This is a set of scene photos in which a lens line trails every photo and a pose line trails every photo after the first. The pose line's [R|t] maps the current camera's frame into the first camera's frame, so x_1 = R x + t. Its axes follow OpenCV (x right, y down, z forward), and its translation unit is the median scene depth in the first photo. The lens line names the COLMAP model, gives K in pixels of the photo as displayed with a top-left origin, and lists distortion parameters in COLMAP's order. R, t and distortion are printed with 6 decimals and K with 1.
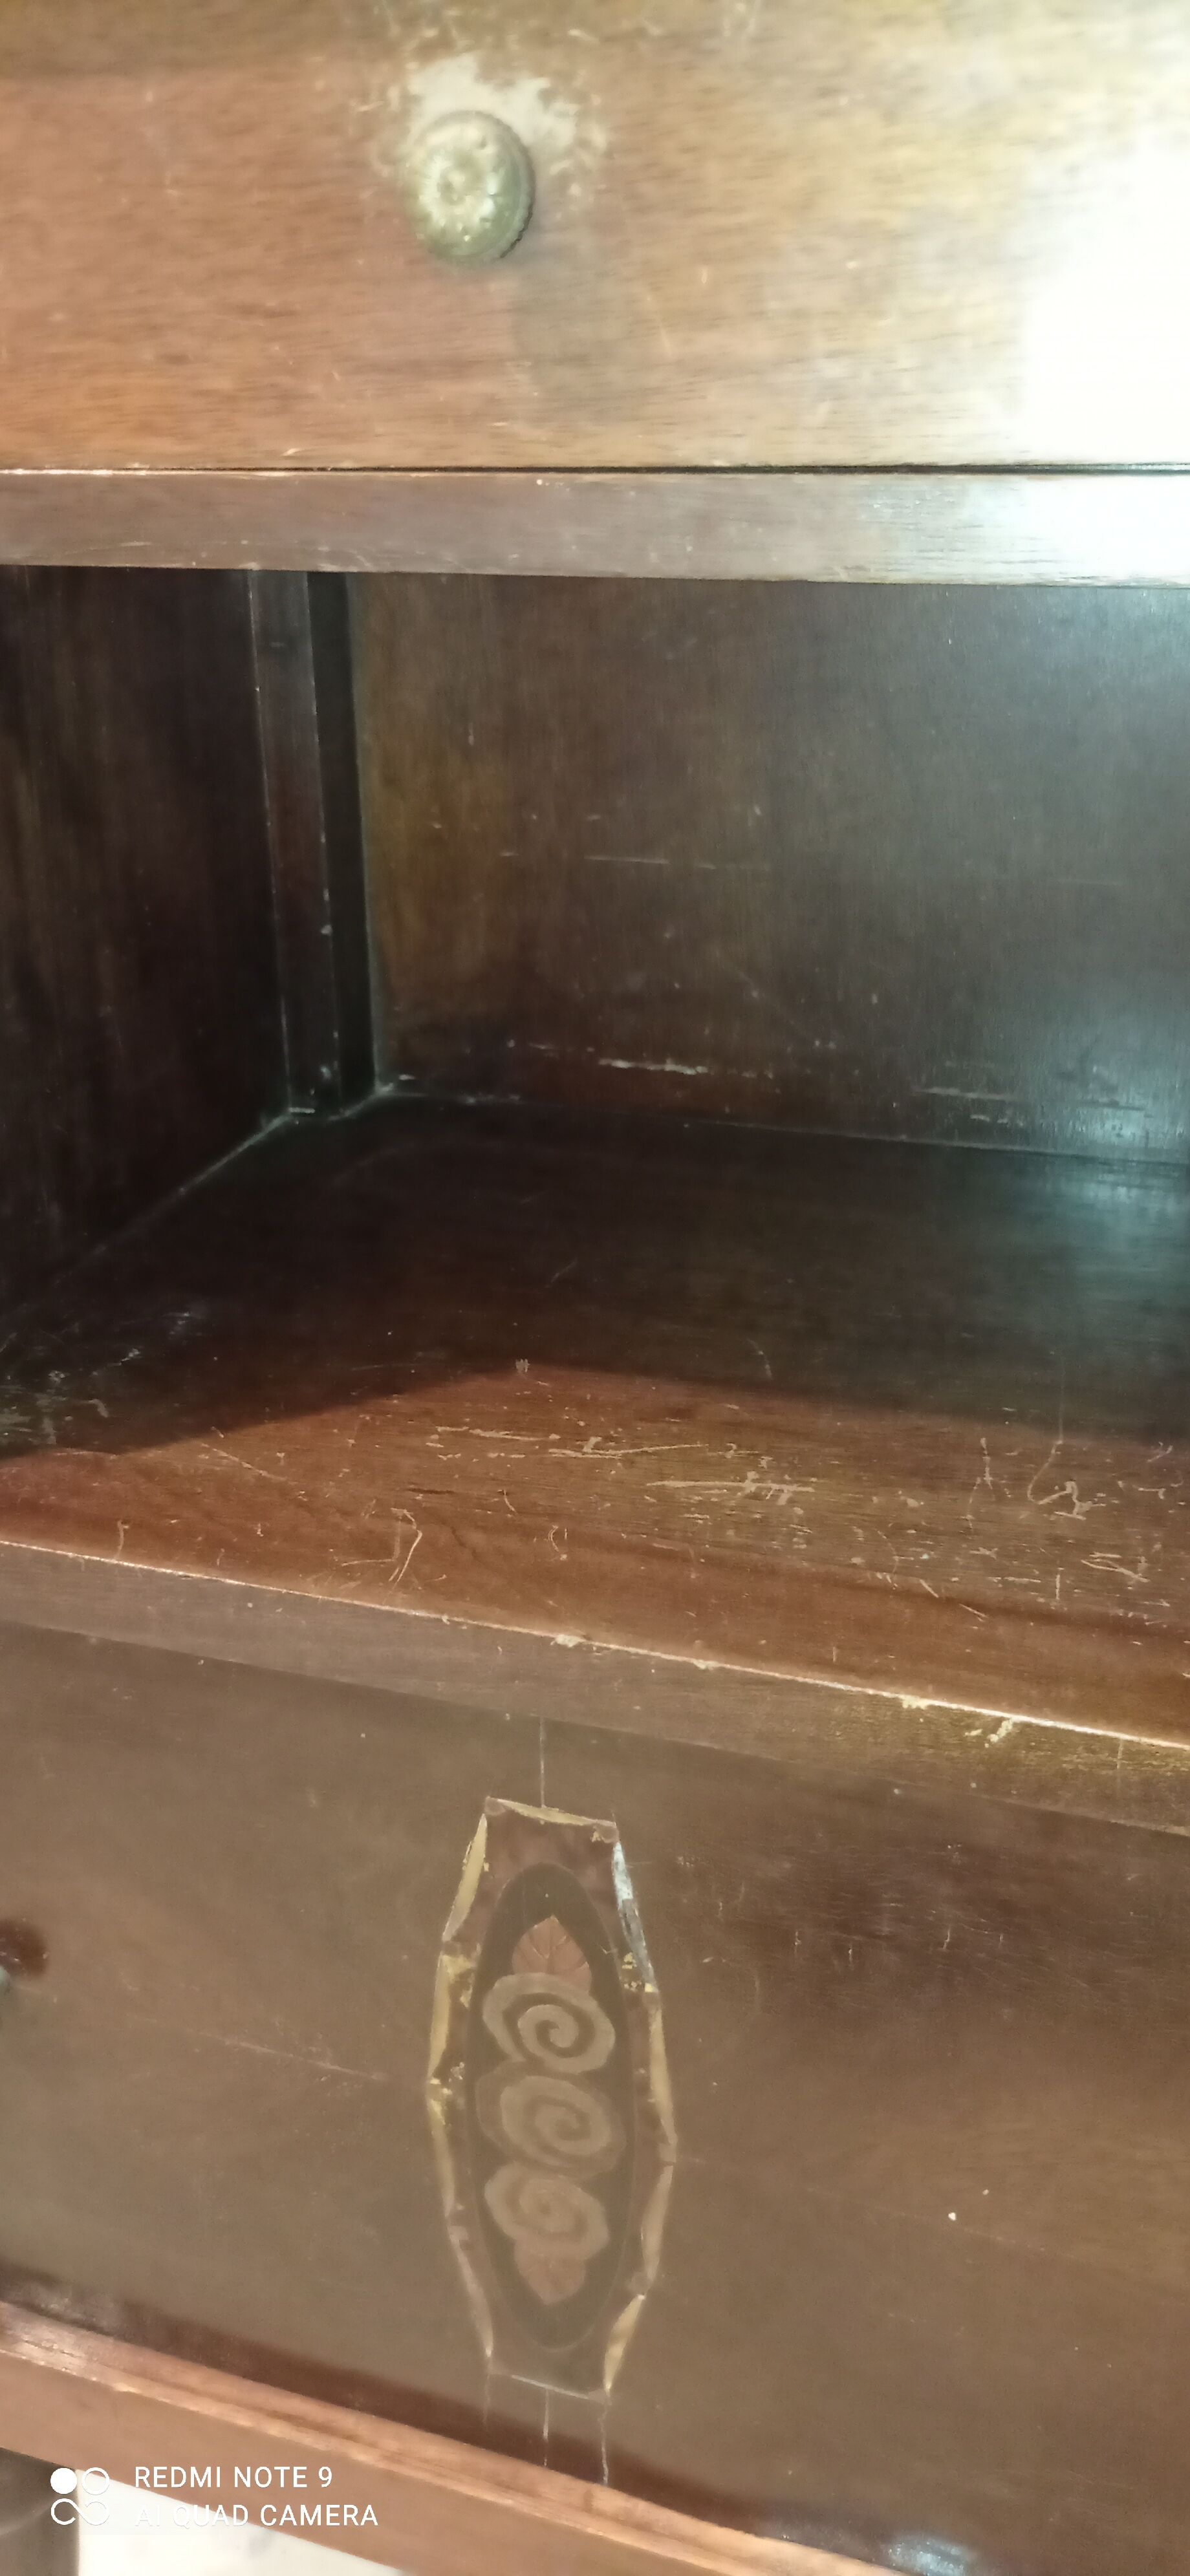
lens RADIAL K [[1924.7, 0, 612.2], [0, 1924.7, 1251.0], [0, 0, 1]] dist [-0.005632, -0.007634]
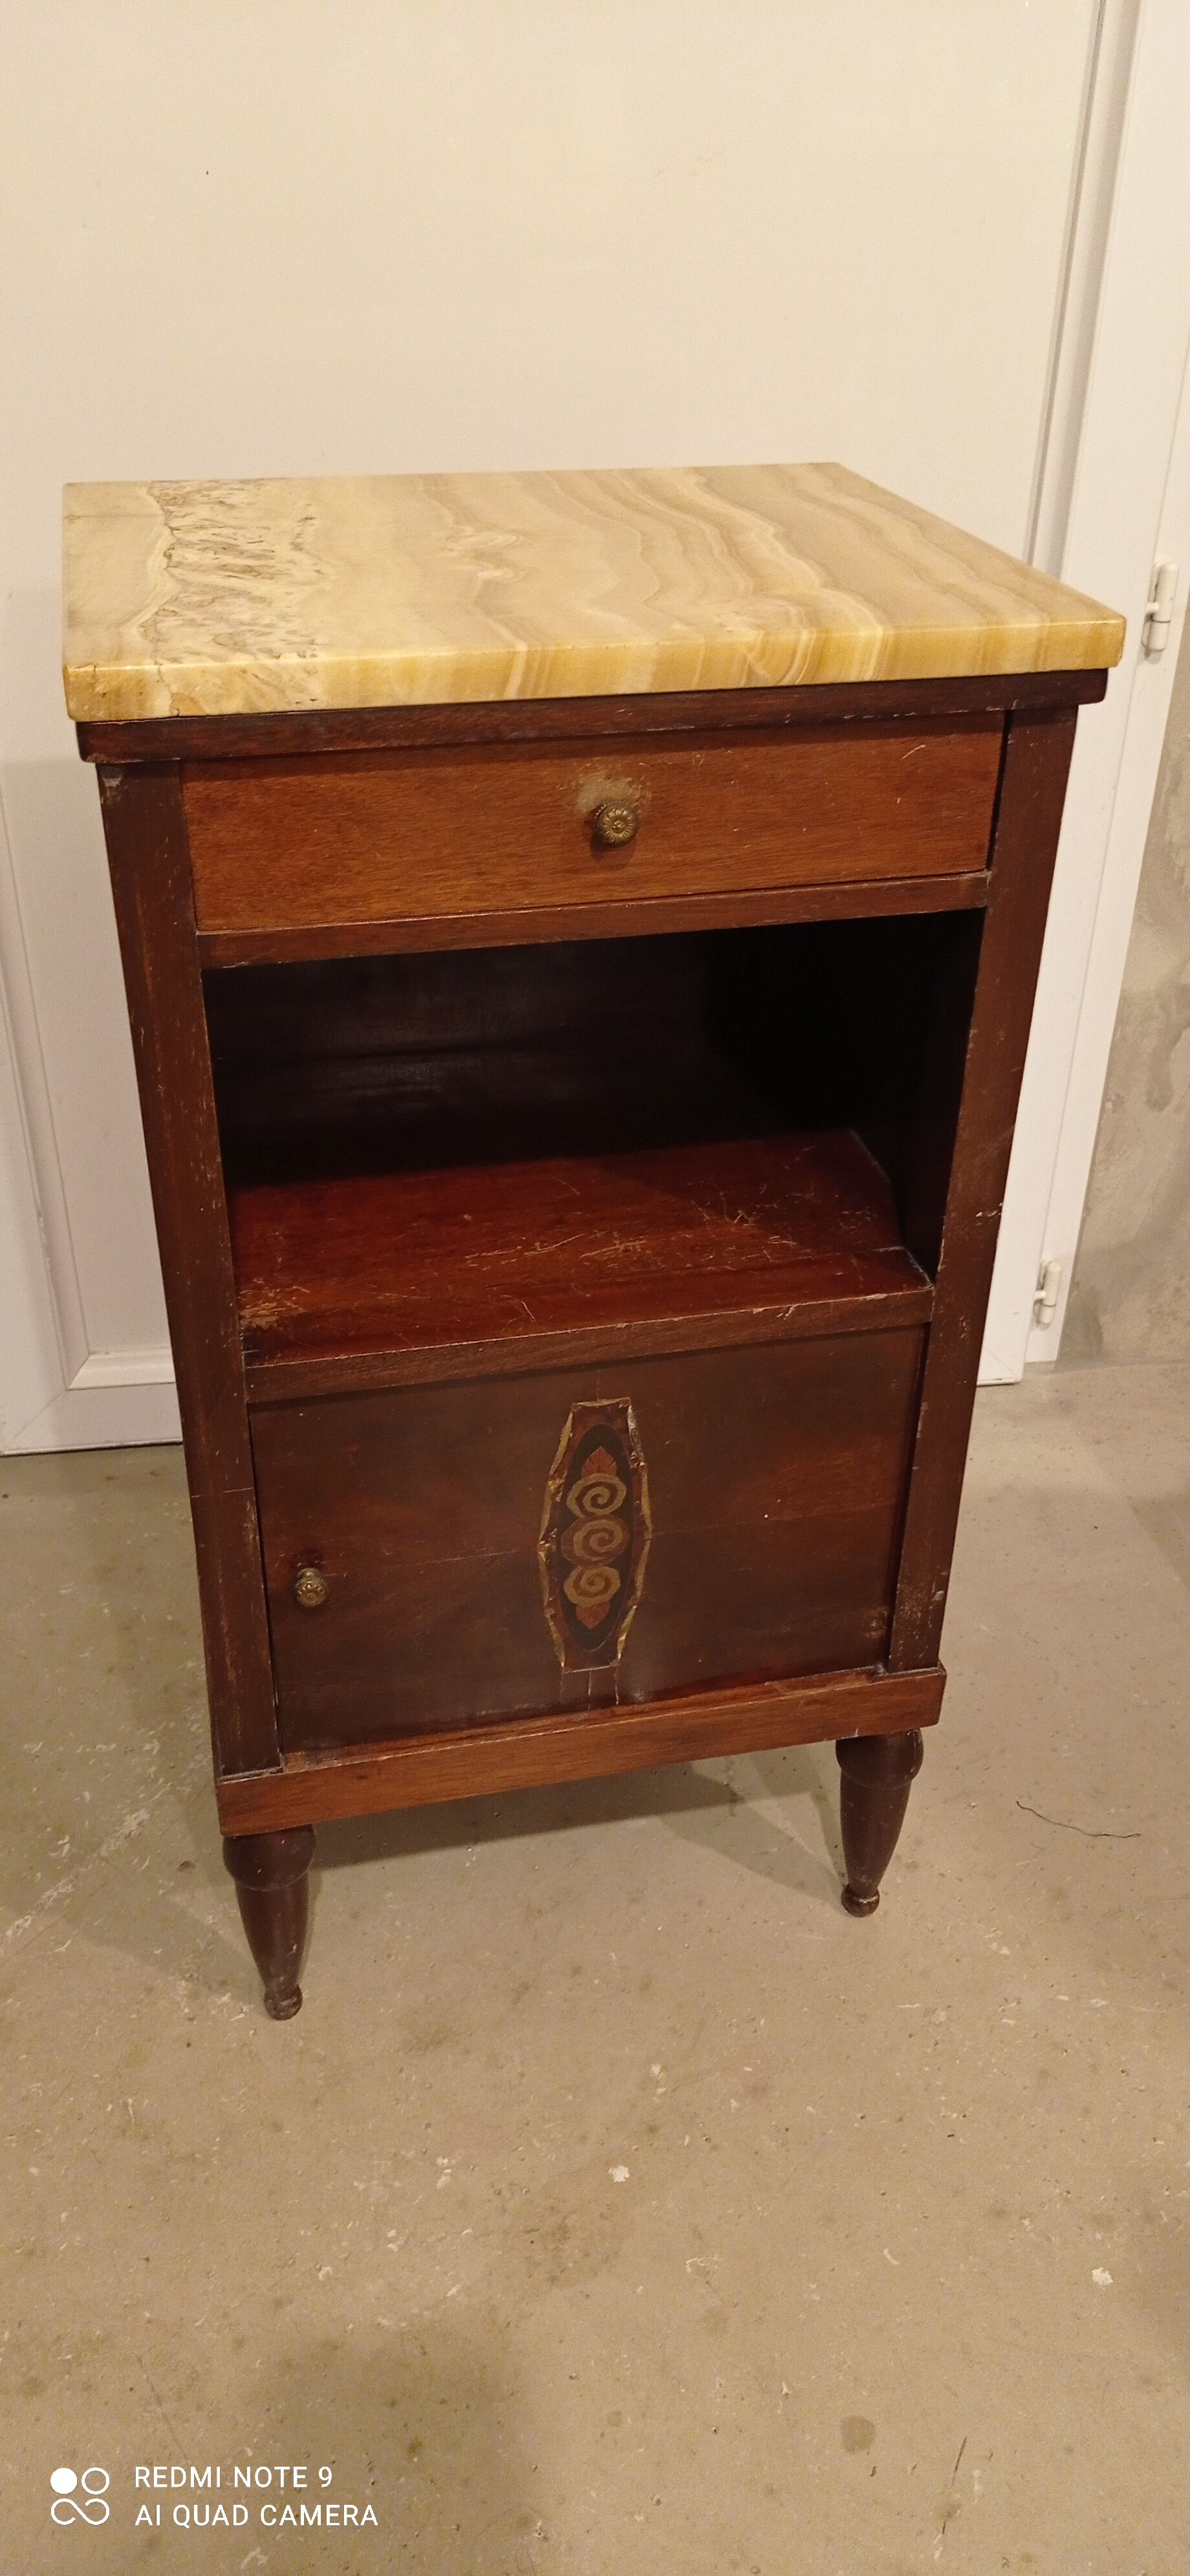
lens RADIAL K [[1976.6, 0, 584.5], [0, 1976.6, 1278.6], [0, 0, 1]] dist [0.001303, -0.004572]
pose [[0.871586, -0.251851, 0.420605, -0.964934], [0.179419, 0.962301, 0.204416, -0.327000], [-0.456231, -0.102702, 0.883915, -1.037263]]
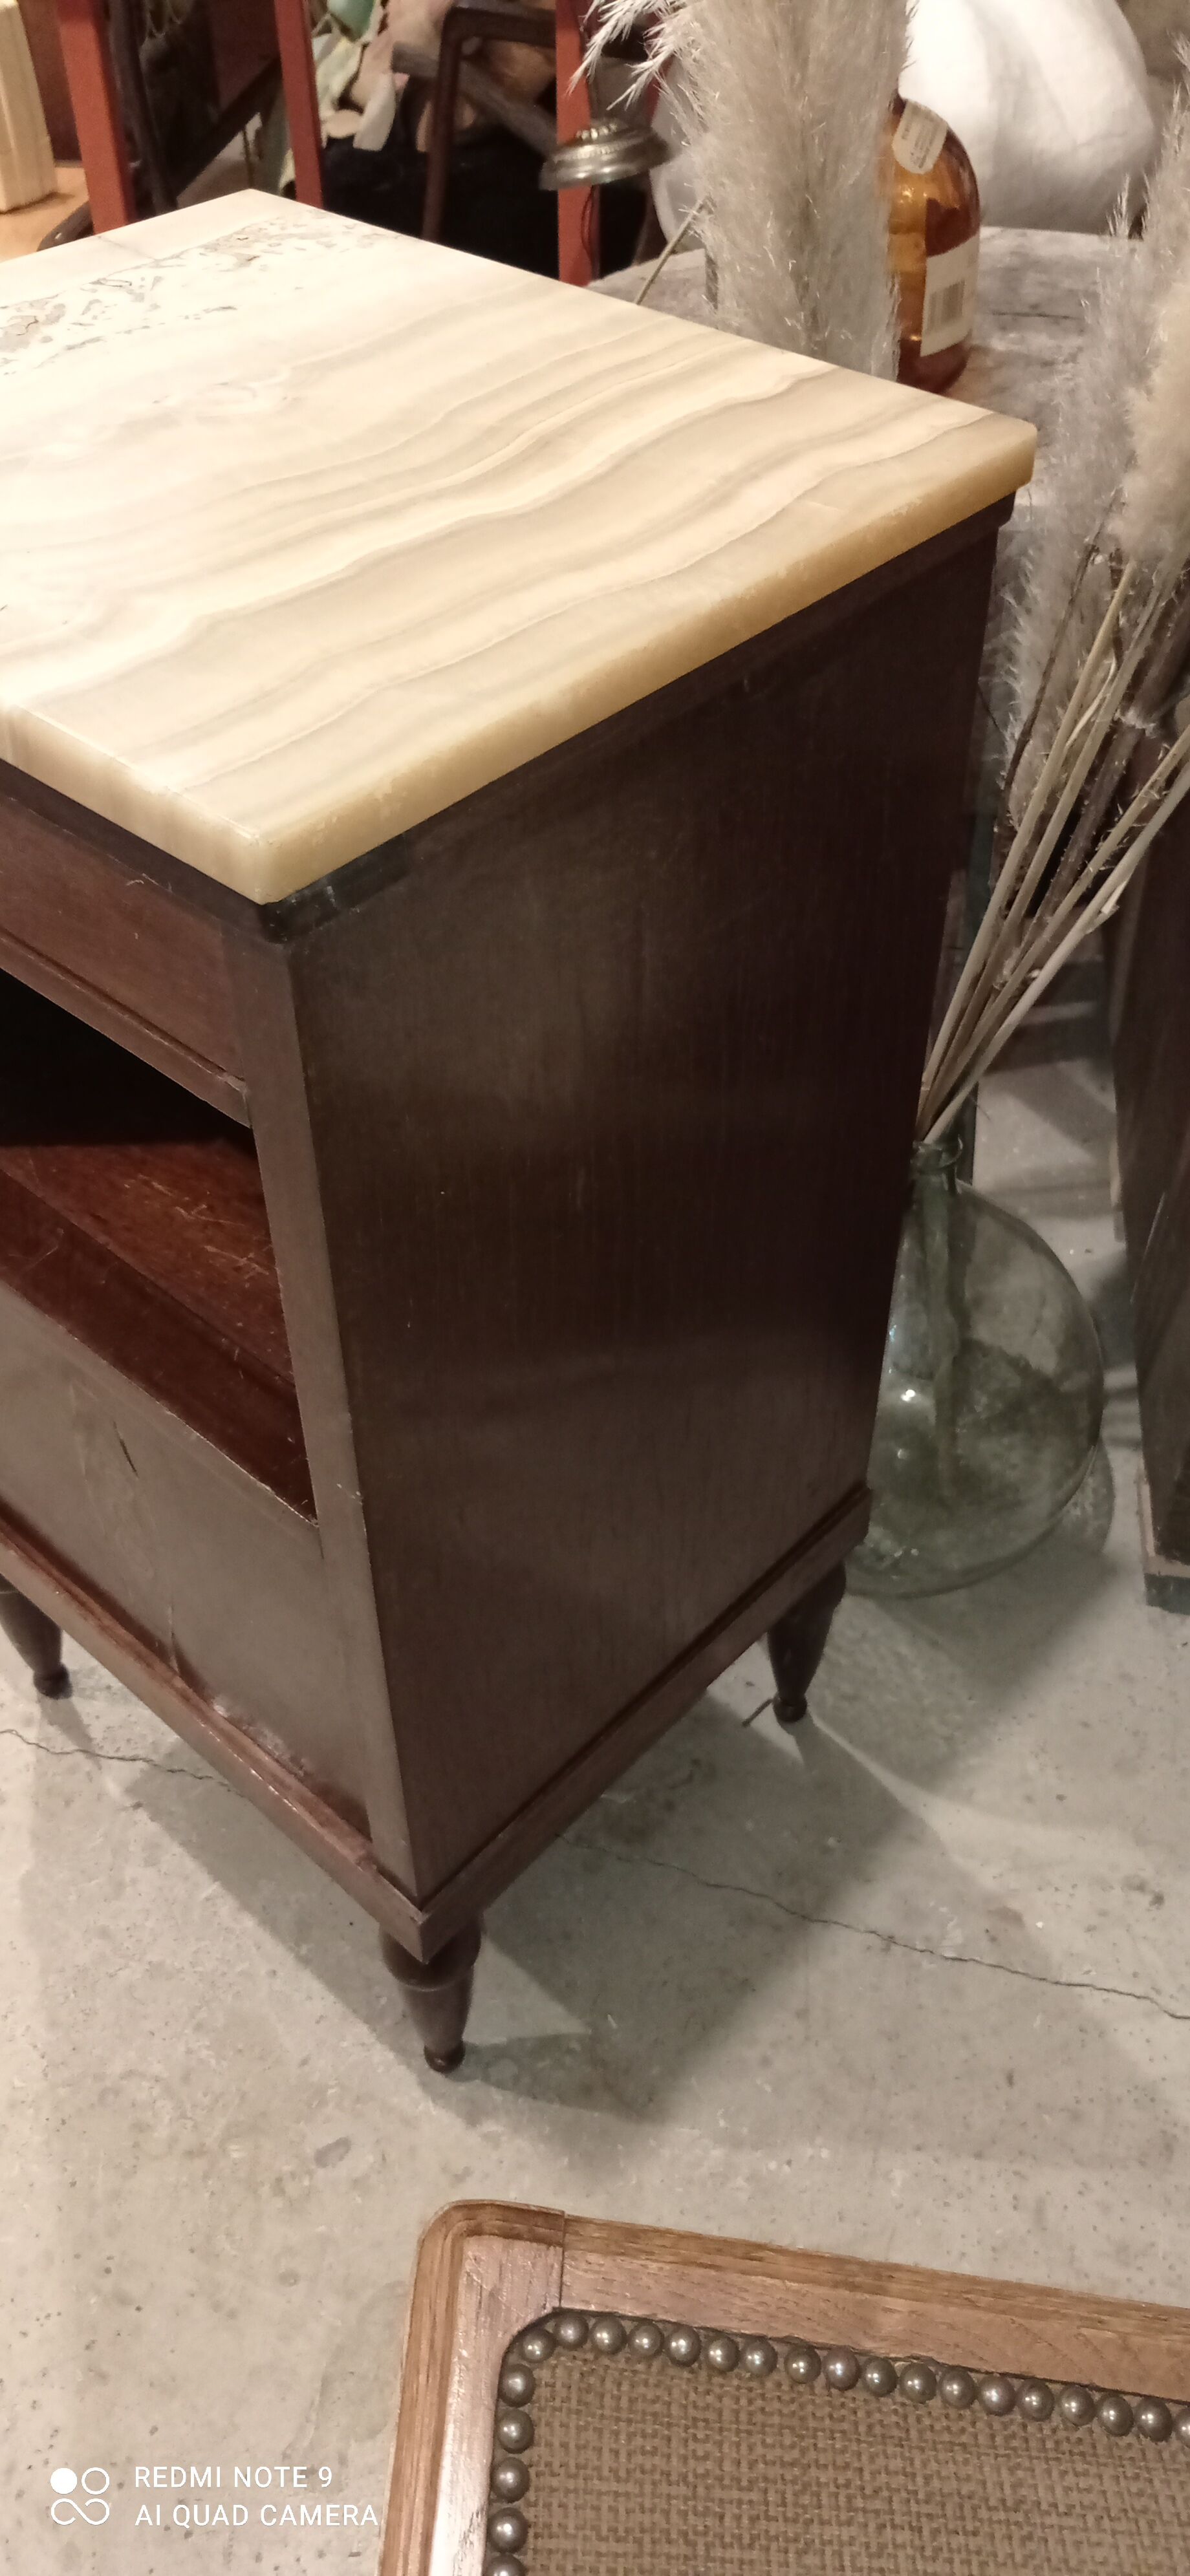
lens RADIAL K [[1976.6, 0, 584.5], [0, 1976.6, 1278.6], [0, 0, 1]] dist [0.001303, -0.004572]
pose [[0.900036, 0.300251, -0.315886, 1.031954], [-0.162548, 0.903787, 0.395913, -0.712871], [0.404367, -0.304989, 0.862246, -0.563715]]
